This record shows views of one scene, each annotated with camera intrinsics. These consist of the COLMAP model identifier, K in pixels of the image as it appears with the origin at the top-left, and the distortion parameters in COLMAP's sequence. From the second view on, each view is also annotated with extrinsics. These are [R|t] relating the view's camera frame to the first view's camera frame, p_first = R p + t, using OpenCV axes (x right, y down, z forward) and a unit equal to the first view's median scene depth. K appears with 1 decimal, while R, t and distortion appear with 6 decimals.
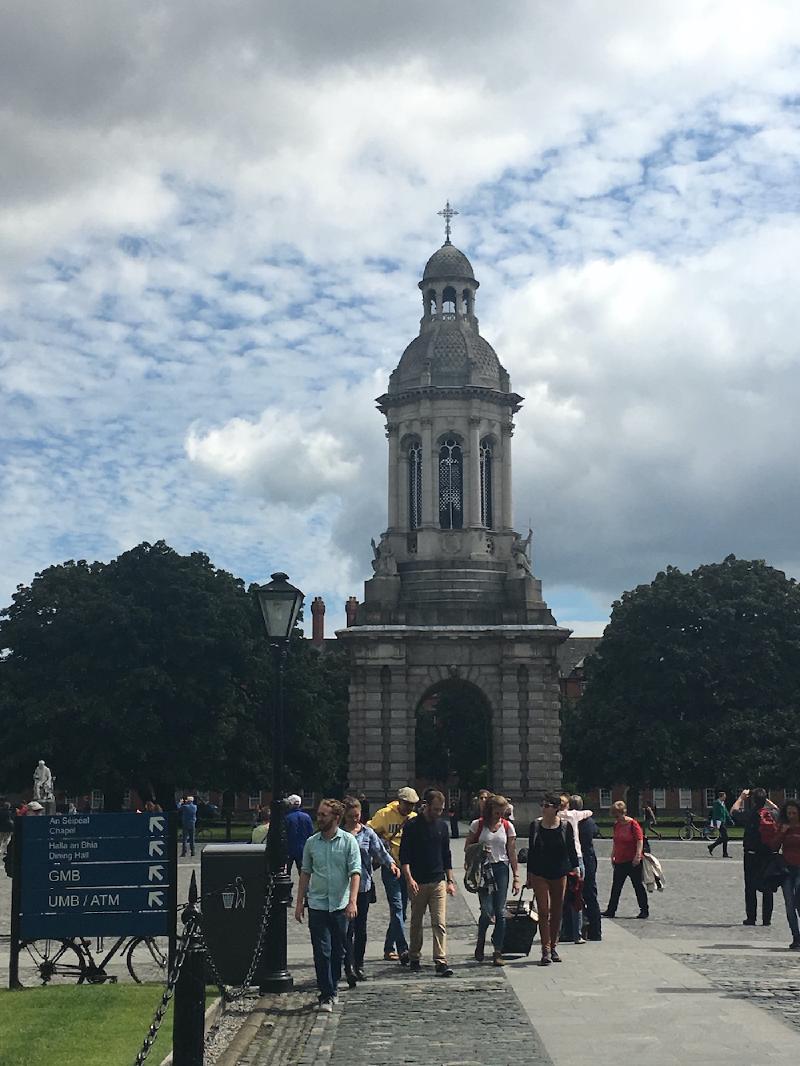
lens RADIAL K [[1595.3, 0, 399.5], [0, 1595.3, 532.8], [0, 0, 1]] dist [0.043928, 0.000000]
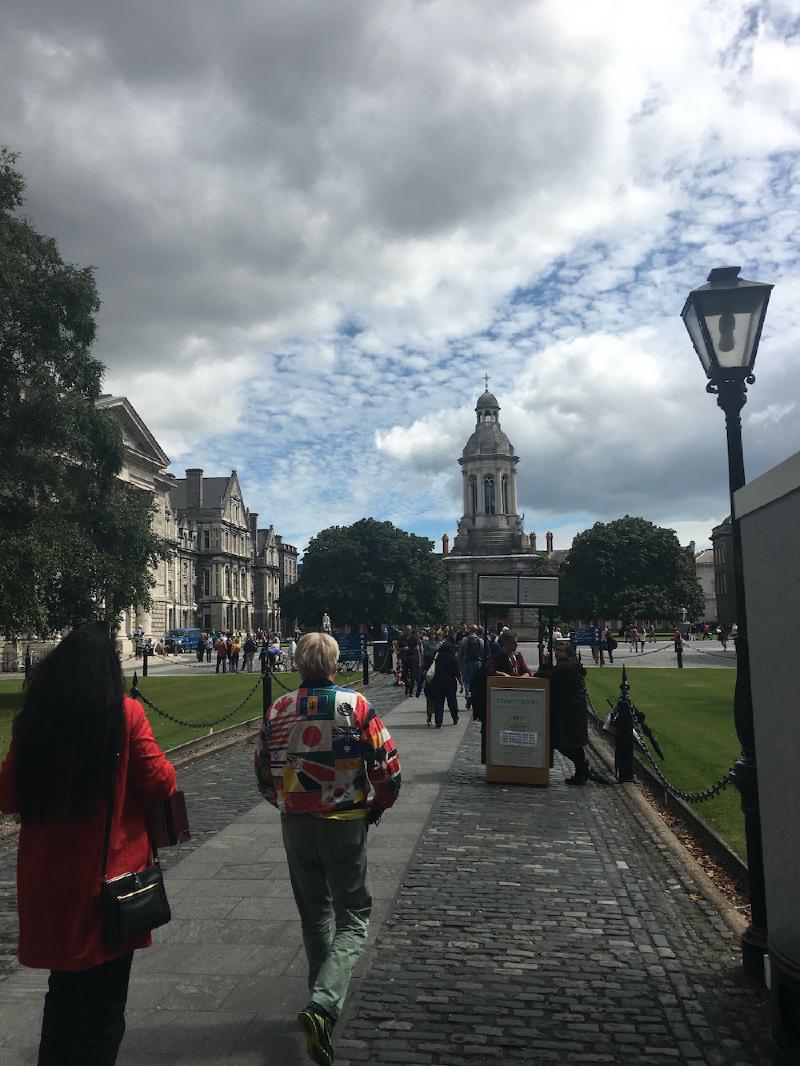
lens RADIAL K [[1595.3, 0, 400.3], [0, 1595.3, 533.9], [0, 0, 1]] dist [0.043928, 0.000000]
pose [[0.988607, -0.021585, -0.148962, 0.158119], [0.038000, 0.993398, 0.108245, -0.147297], [0.145642, -0.112672, 0.982900, -0.846662]]
